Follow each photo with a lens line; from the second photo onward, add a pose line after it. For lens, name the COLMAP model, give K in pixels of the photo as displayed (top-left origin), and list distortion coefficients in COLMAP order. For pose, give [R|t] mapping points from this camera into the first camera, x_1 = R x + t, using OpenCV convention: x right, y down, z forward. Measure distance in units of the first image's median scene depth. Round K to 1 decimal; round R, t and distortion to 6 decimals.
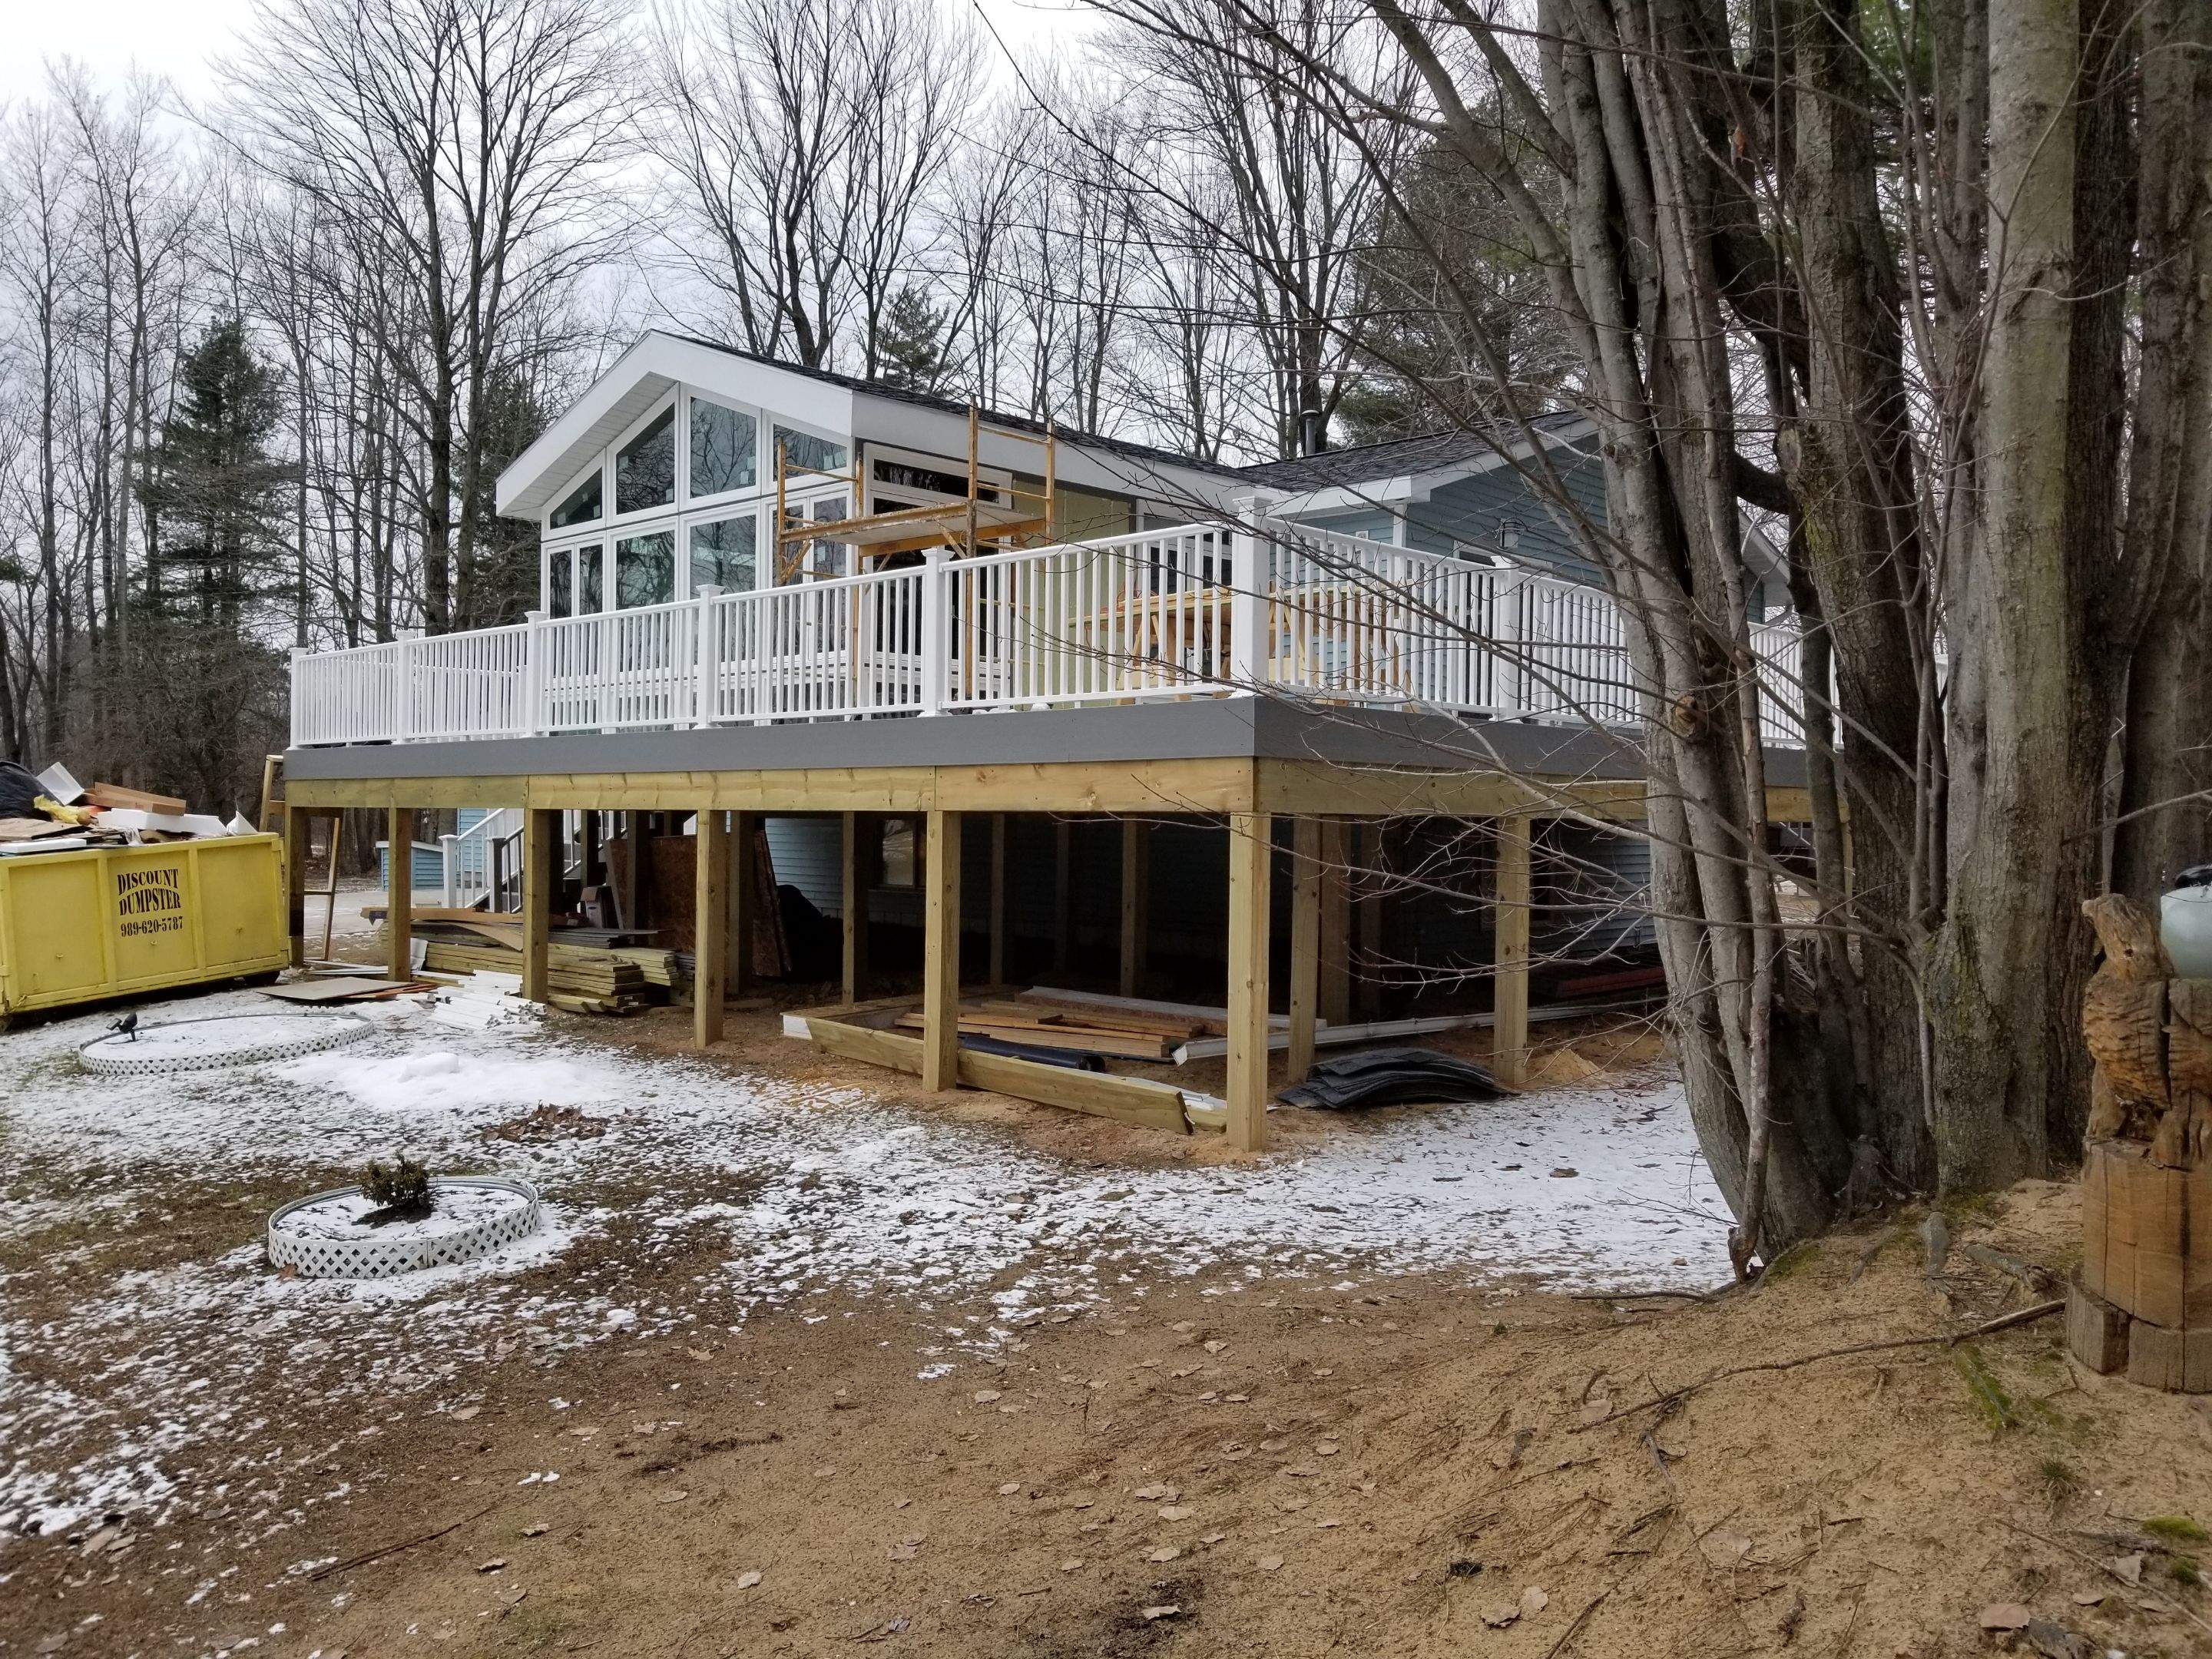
lens RADIAL K [[1731.4, 0, 1106.0], [0, 1731.4, 829.5], [0, 0, 1]] dist [-0.003417, 0.002222]
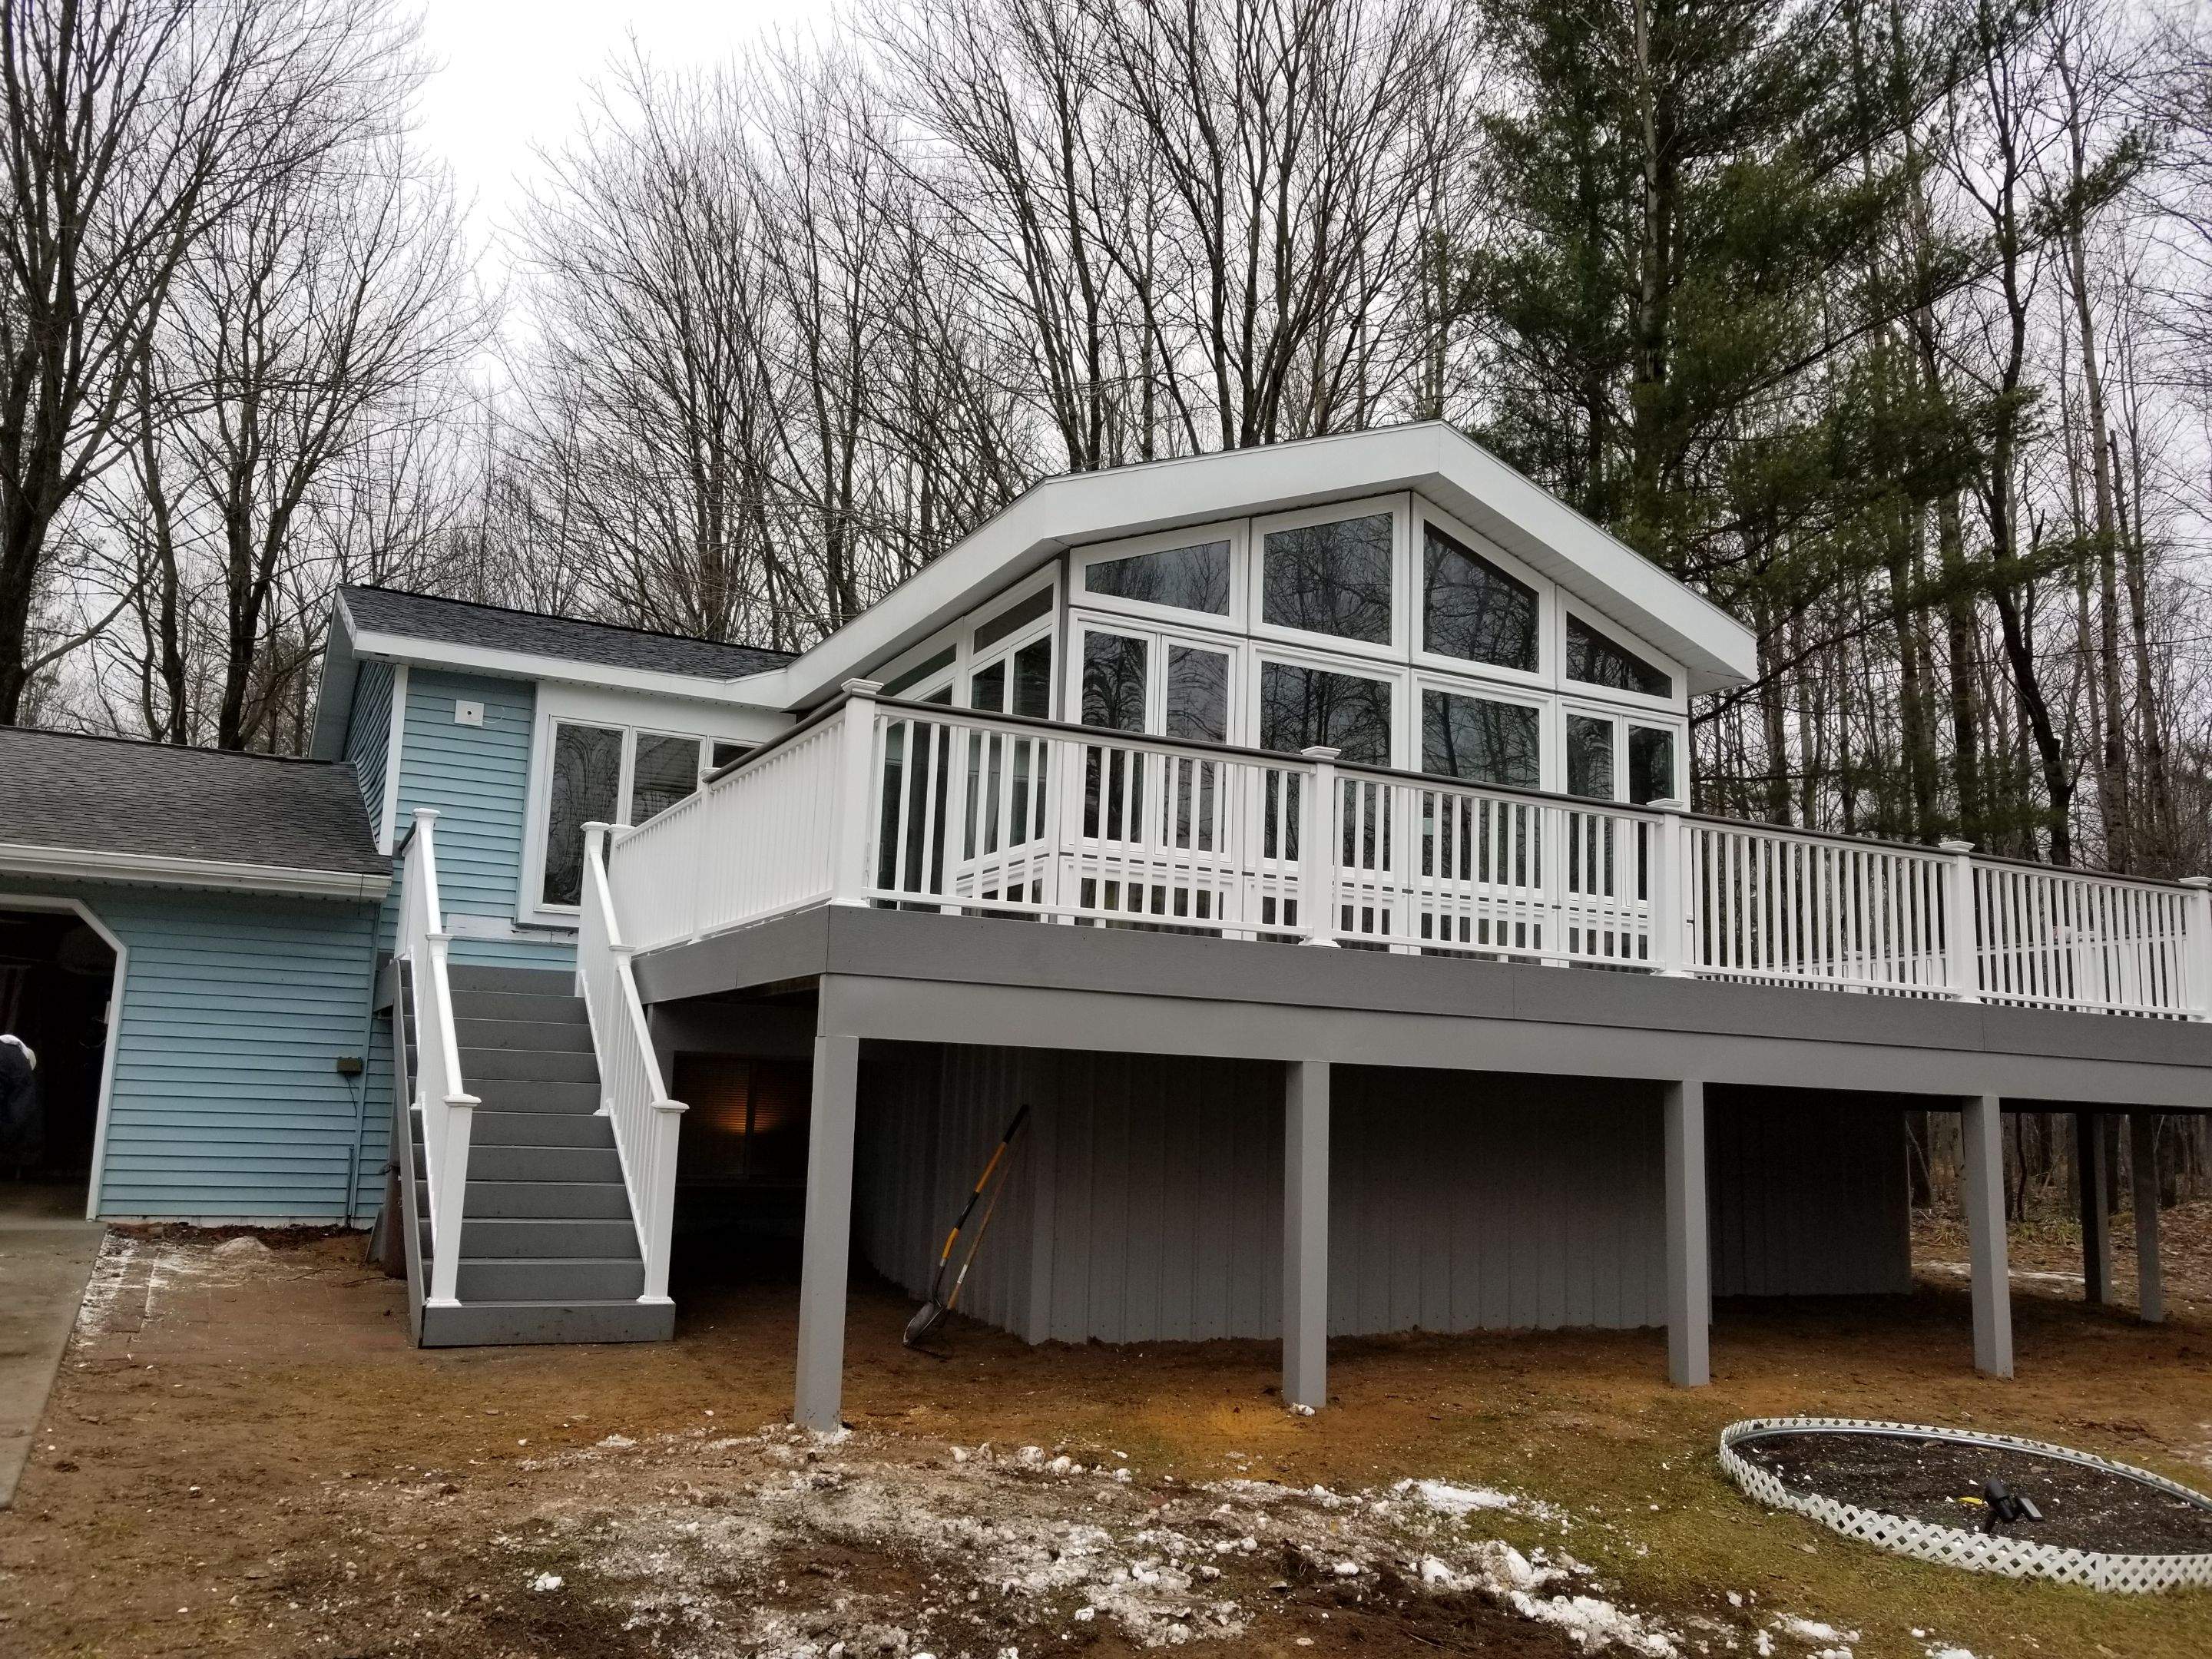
lens RADIAL K [[1731.4, 0, 1106.0], [0, 1731.4, 829.5], [0, 0, 1]] dist [-0.003417, 0.002222]
pose [[0.337939, 0.134007, 0.931579, -1.015276], [-0.042680, 0.990975, -0.127068, -0.011206], [-0.940200, 0.003181, 0.340608, 0.898834]]
